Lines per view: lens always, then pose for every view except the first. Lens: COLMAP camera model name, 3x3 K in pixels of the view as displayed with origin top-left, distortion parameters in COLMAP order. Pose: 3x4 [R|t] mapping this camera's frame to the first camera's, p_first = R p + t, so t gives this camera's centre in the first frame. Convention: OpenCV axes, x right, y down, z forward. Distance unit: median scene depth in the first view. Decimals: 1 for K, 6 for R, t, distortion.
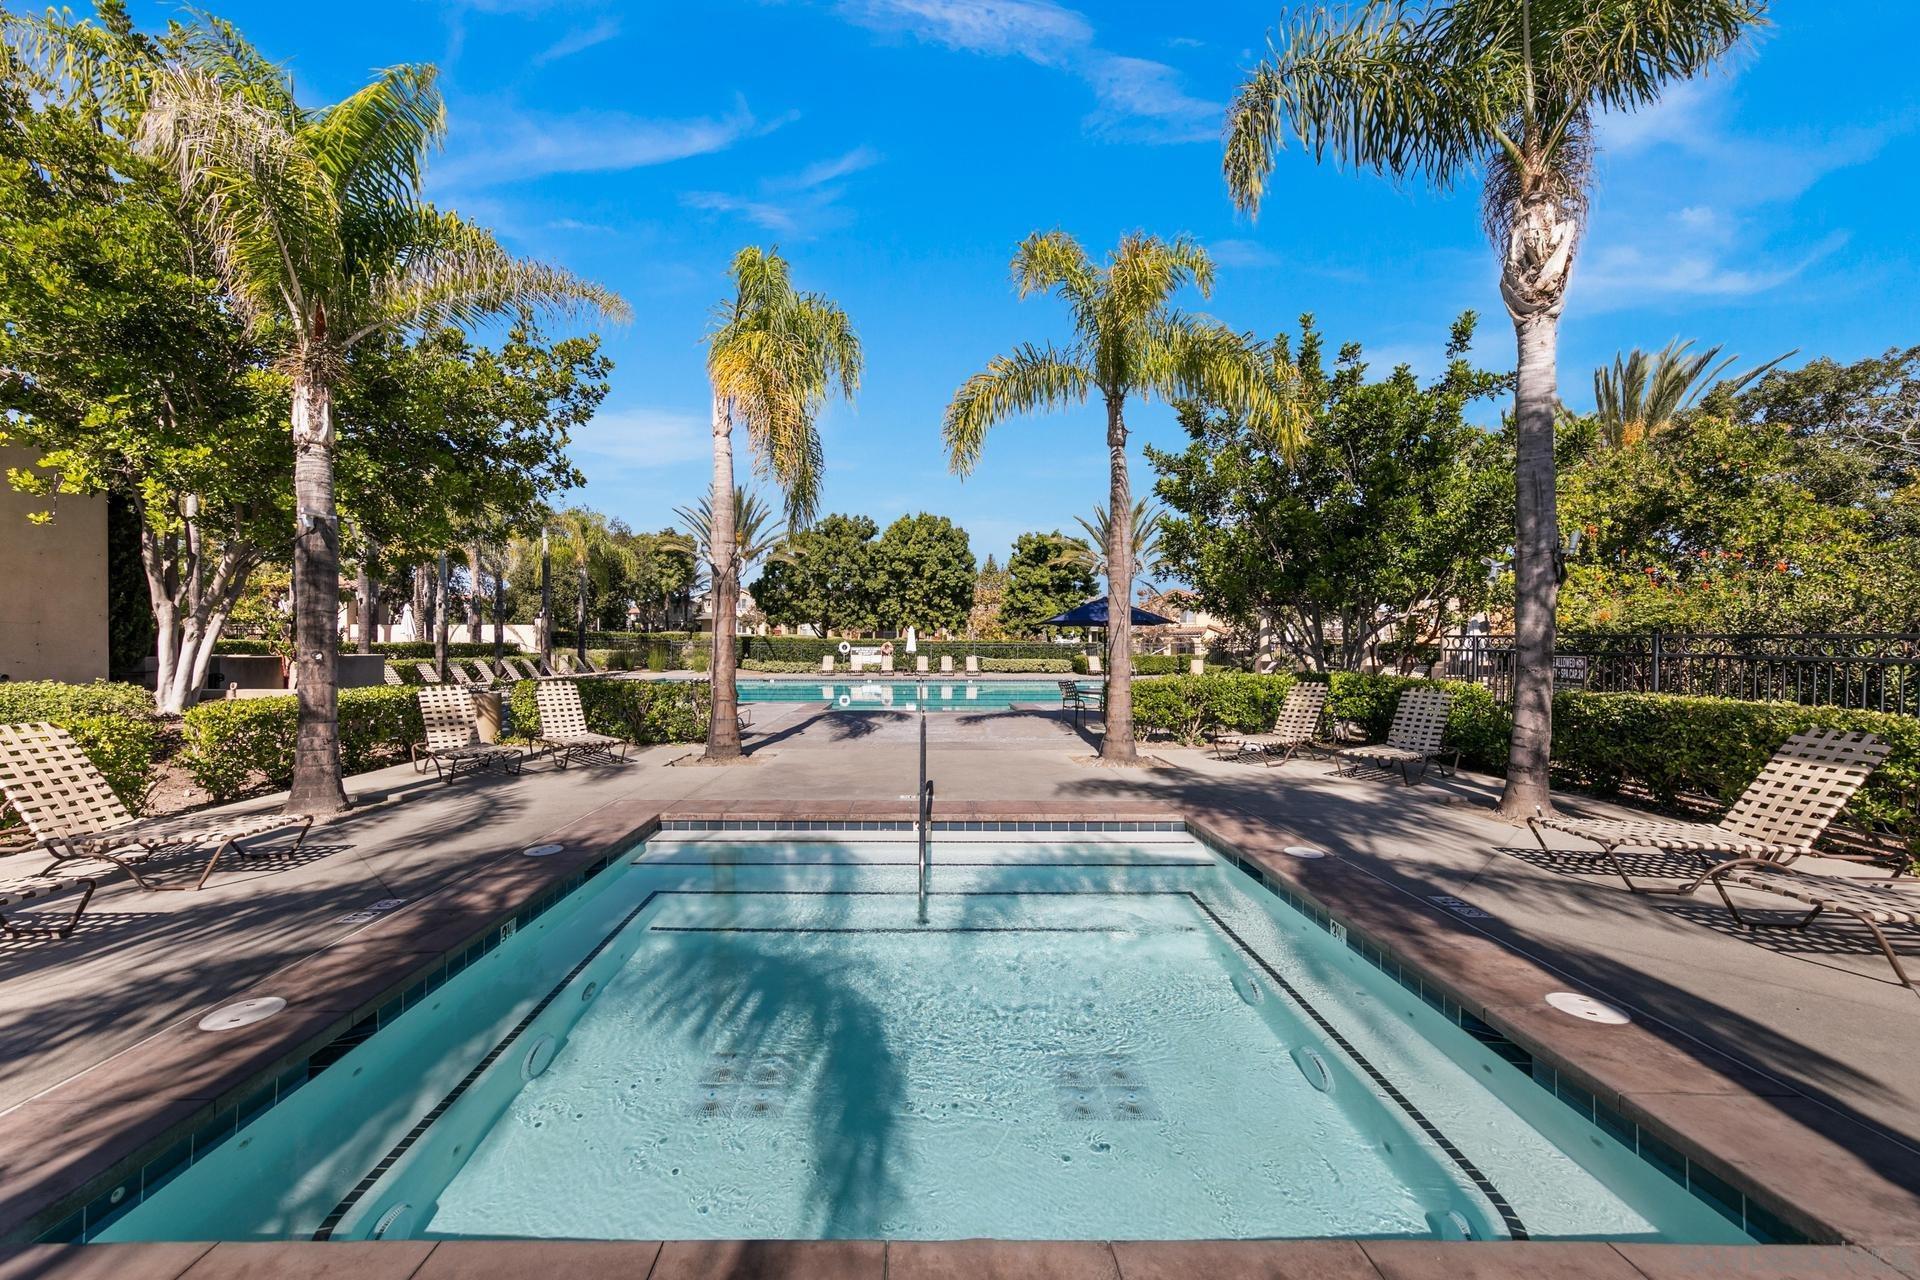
lens RADIAL K [[643.6, 0, 960.0], [0, 643.6, 640.0], [0, 0, 1]] dist [0.000111, -0.000009]
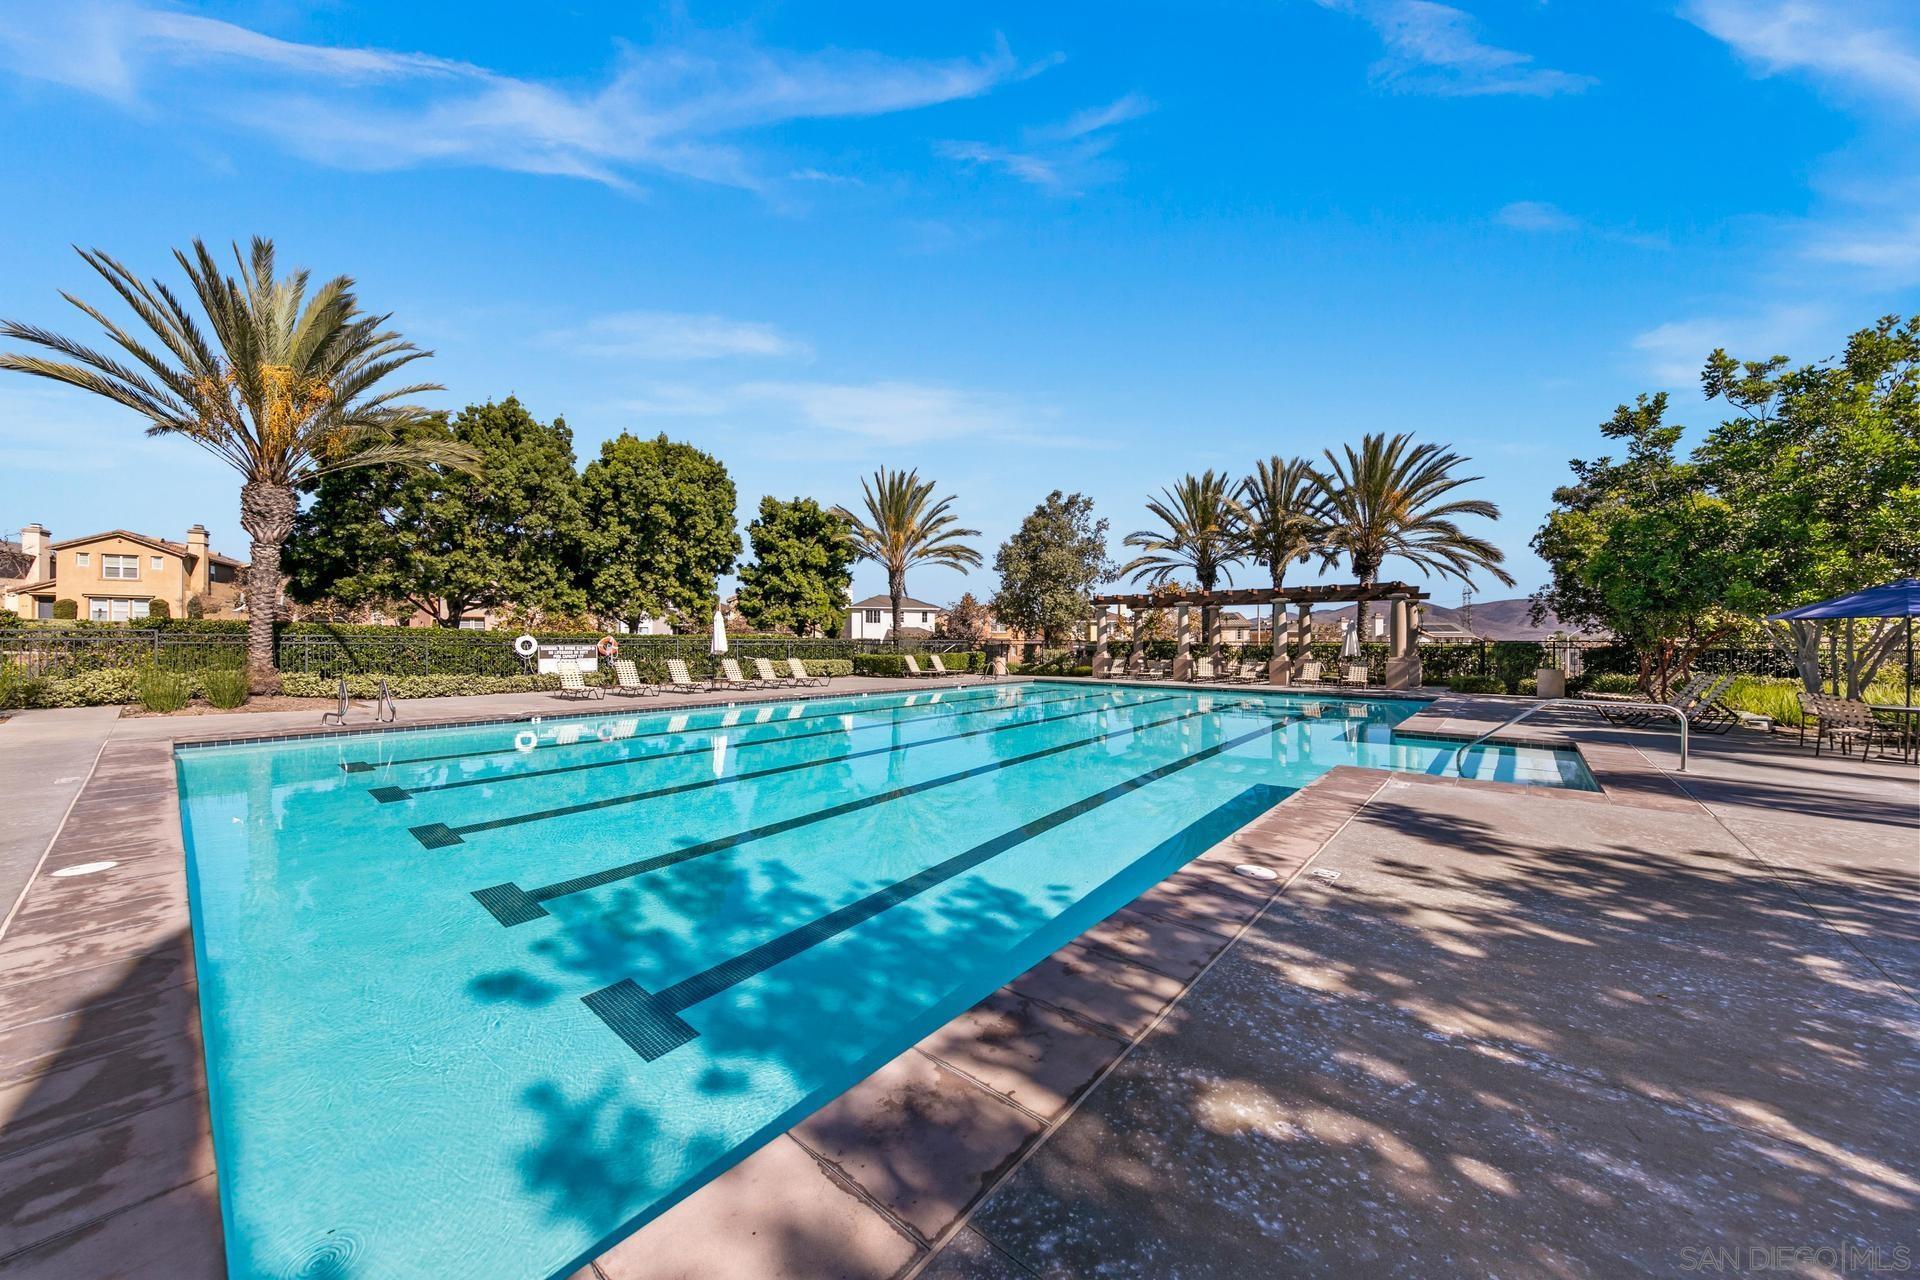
lens RADIAL K [[643.6, 0, 960.0], [0, 643.6, 640.0], [0, 0, 1]] dist [0.000111, -0.000009]
pose [[0.666212, 0.006334, 0.745736, -0.348153], [-0.005926, 0.999977, -0.003200, 0.006350], [-0.745739, -0.002287, 0.666234, 0.363225]]
